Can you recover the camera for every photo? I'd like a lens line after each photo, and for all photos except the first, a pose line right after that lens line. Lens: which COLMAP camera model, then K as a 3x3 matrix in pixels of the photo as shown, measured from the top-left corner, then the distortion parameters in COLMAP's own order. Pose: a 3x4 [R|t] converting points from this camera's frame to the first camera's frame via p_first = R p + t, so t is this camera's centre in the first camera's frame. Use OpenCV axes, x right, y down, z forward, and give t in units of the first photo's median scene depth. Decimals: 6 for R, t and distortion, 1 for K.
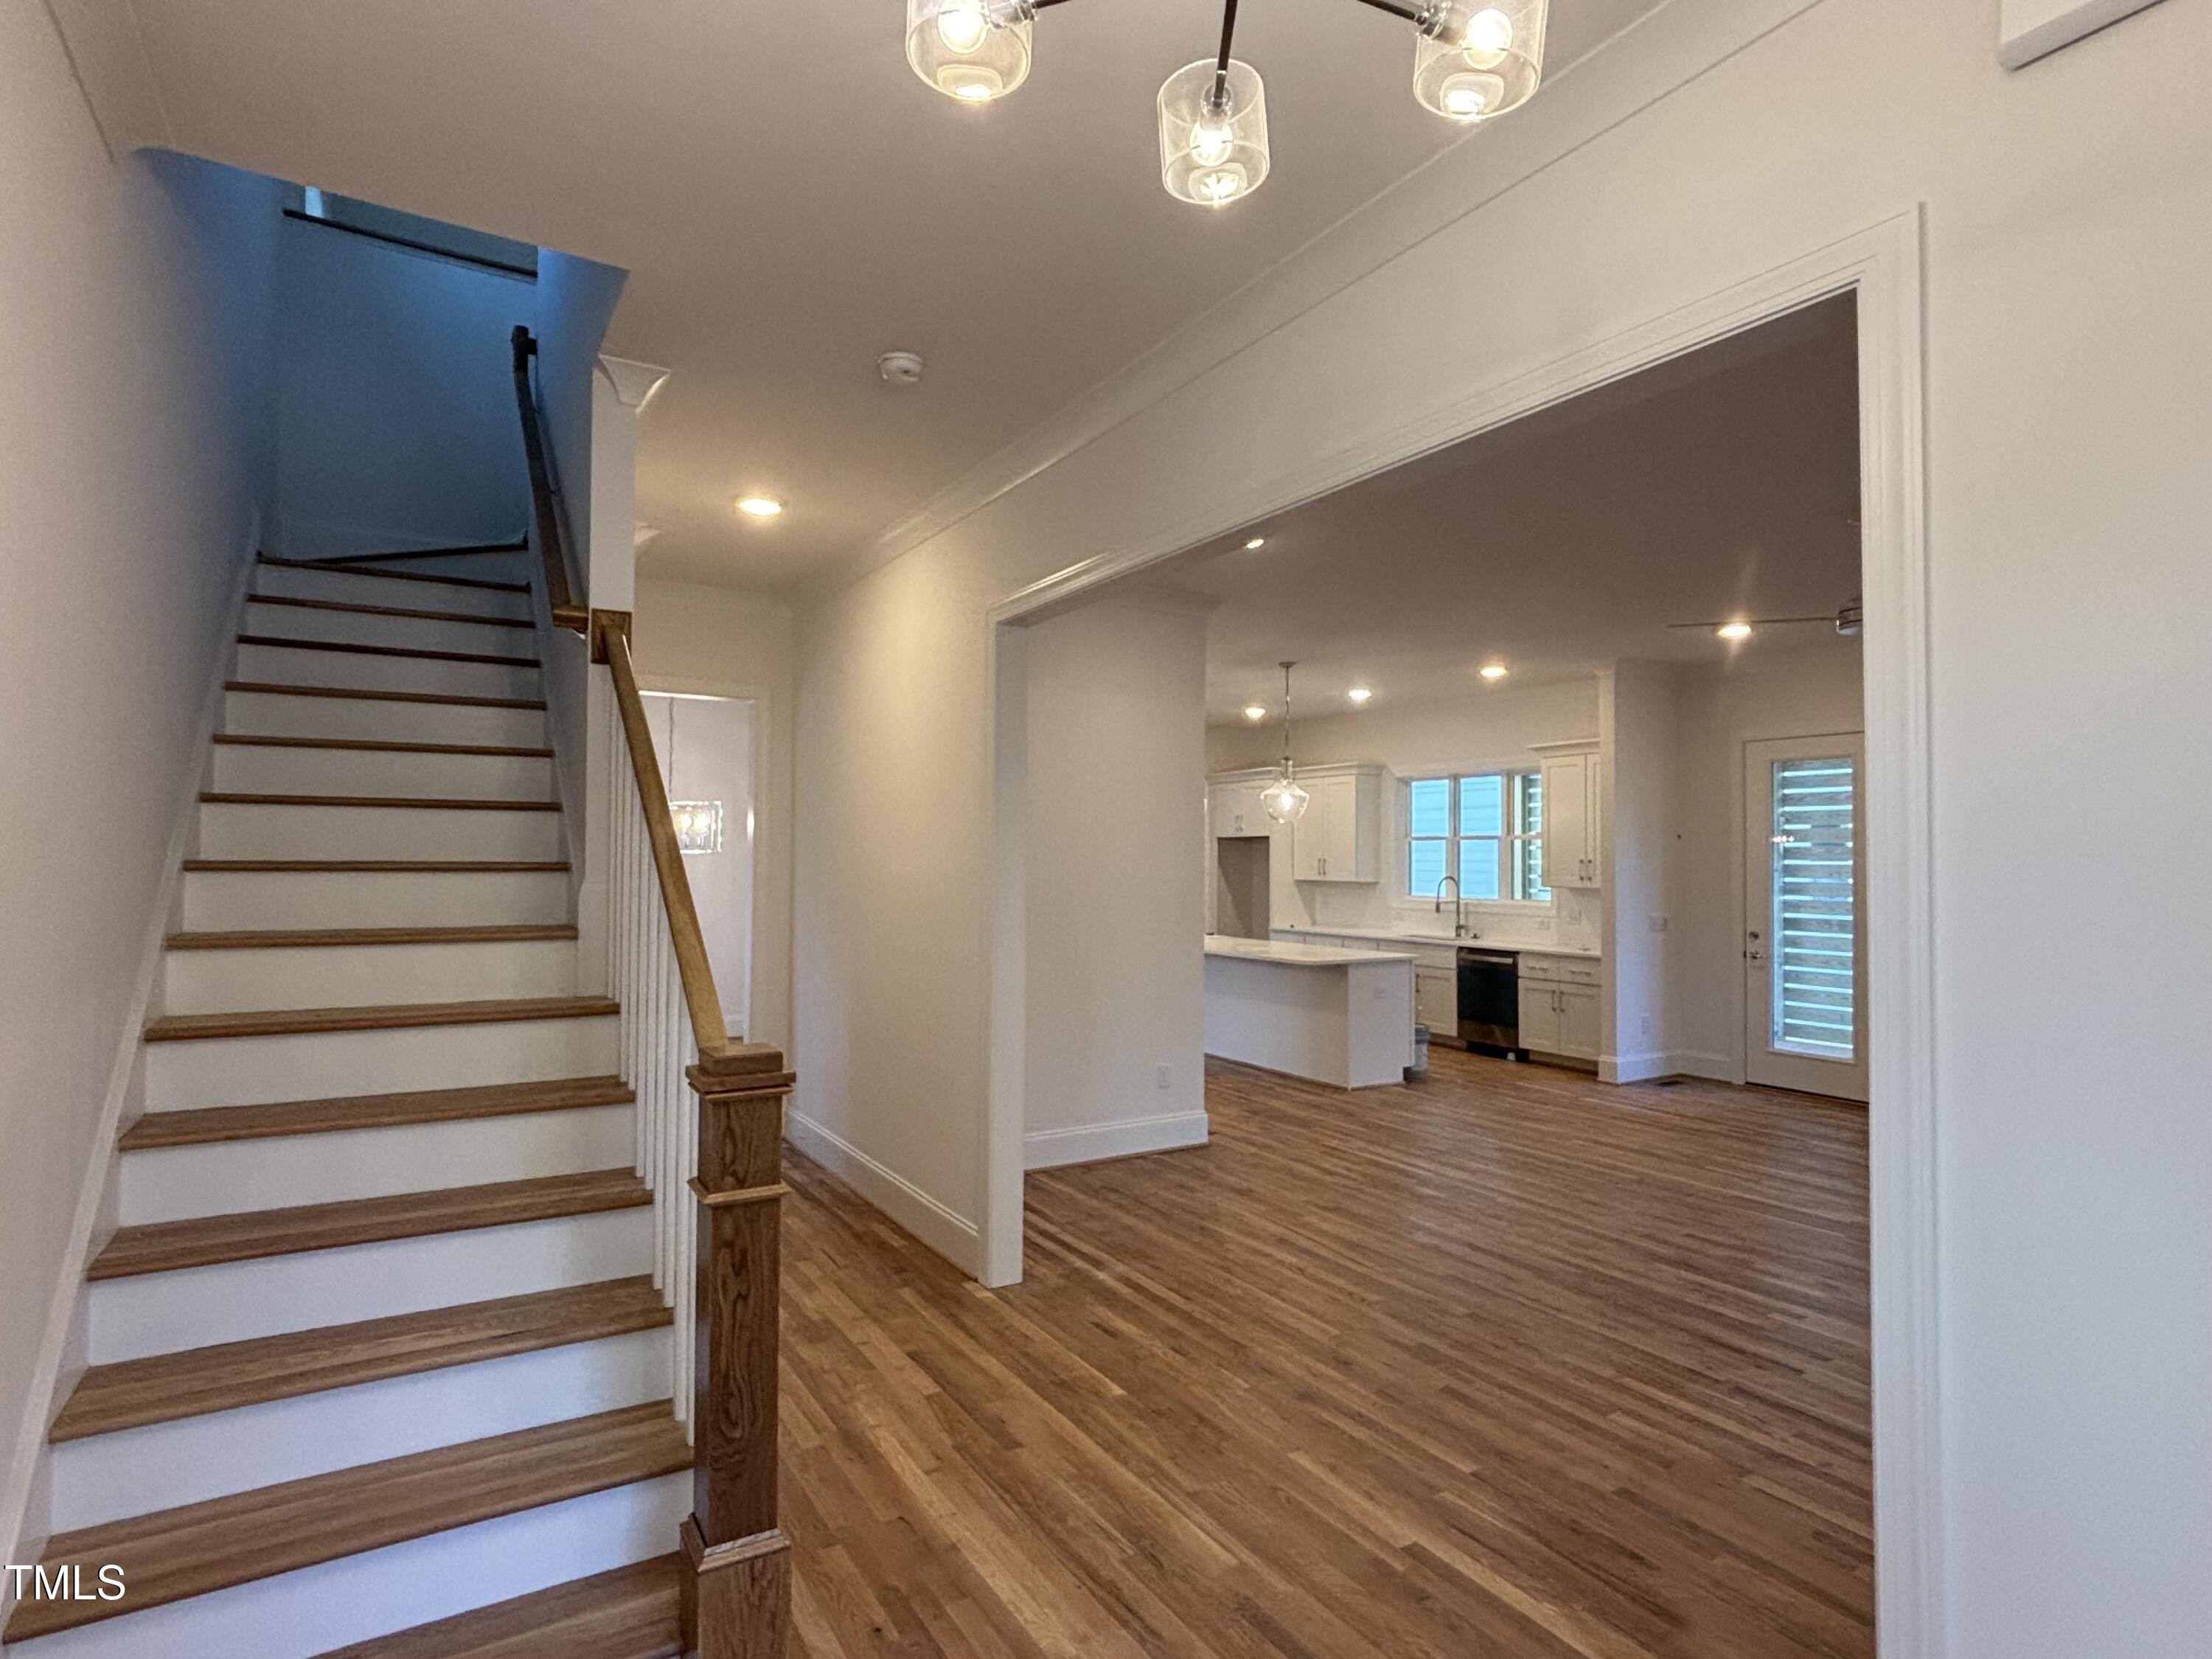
lens RADIAL K [[1131.8, 0, 1106.0], [0, 1131.8, 829.5], [0, 0, 1]] dist [-0.057593, 0.000128]
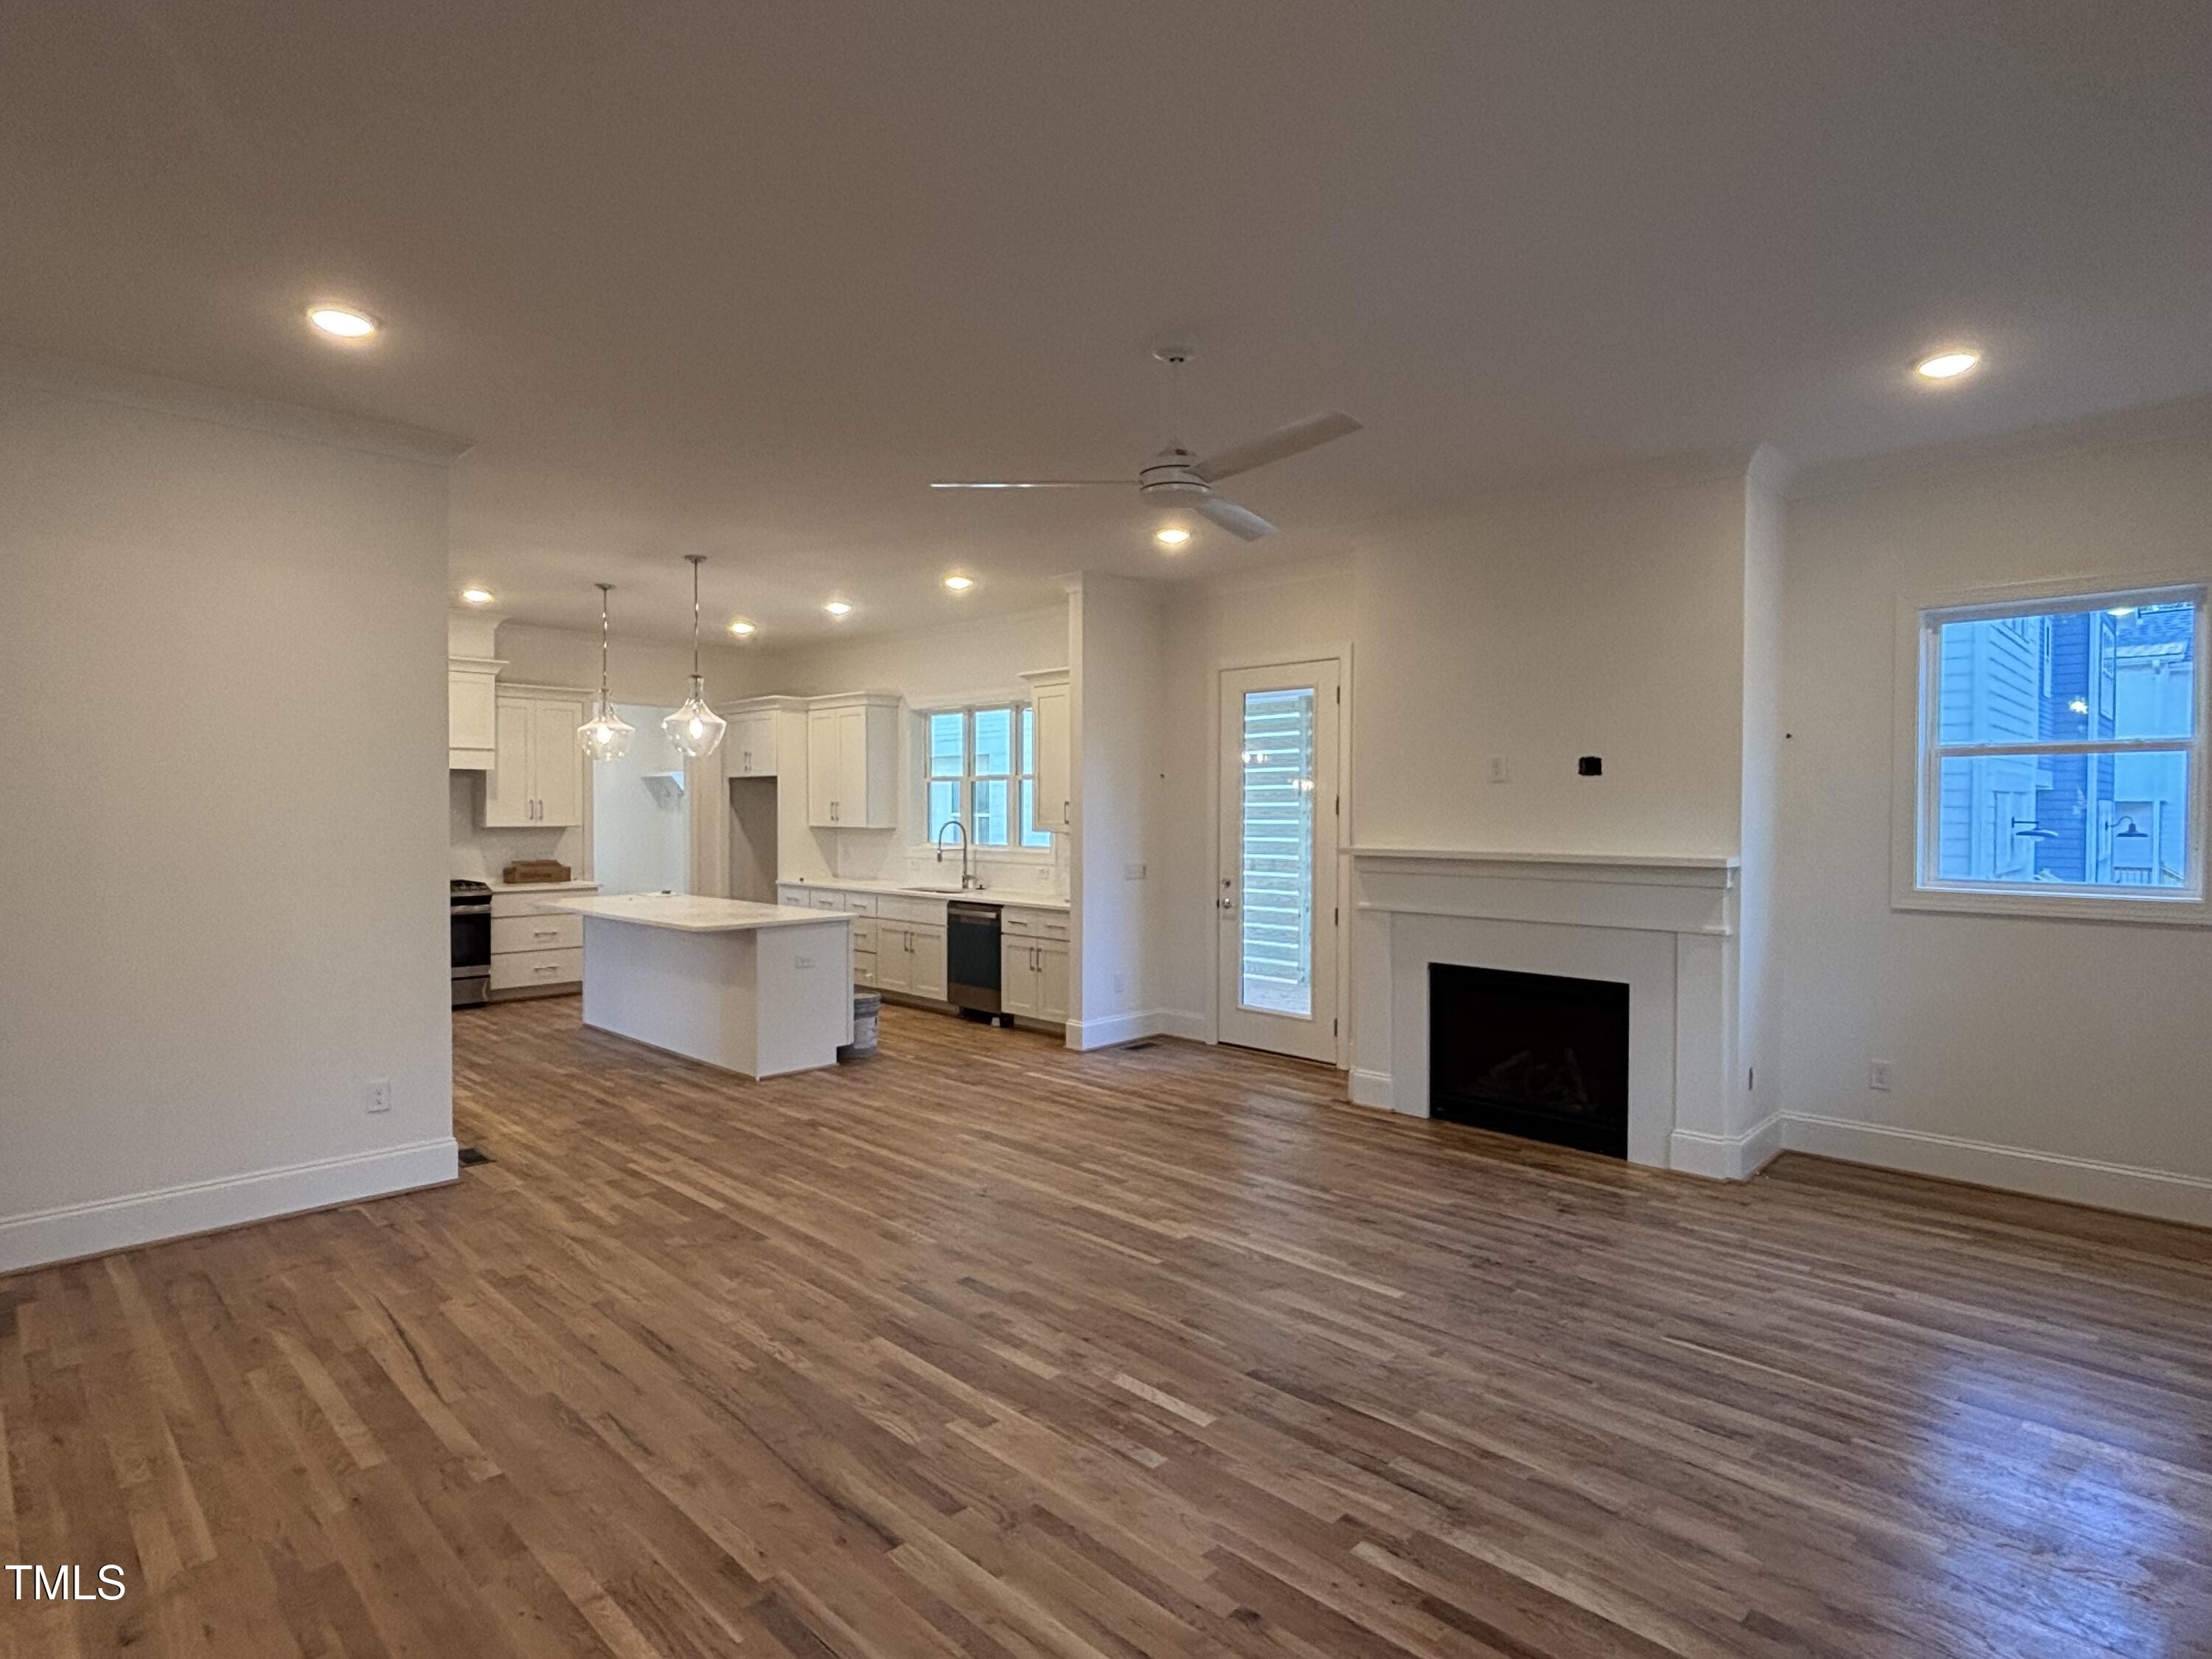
lens RADIAL K [[1217.7, 0, 1106.0], [0, 1217.7, 829.5], [0, 0, 1]] dist [-0.049879, -0.000433]
pose [[0.943201, -0.008876, 0.332104, 0.142743], [-0.006647, 0.998939, 0.045578, 0.005432], [-0.332156, -0.045197, 0.942141, 0.076984]]
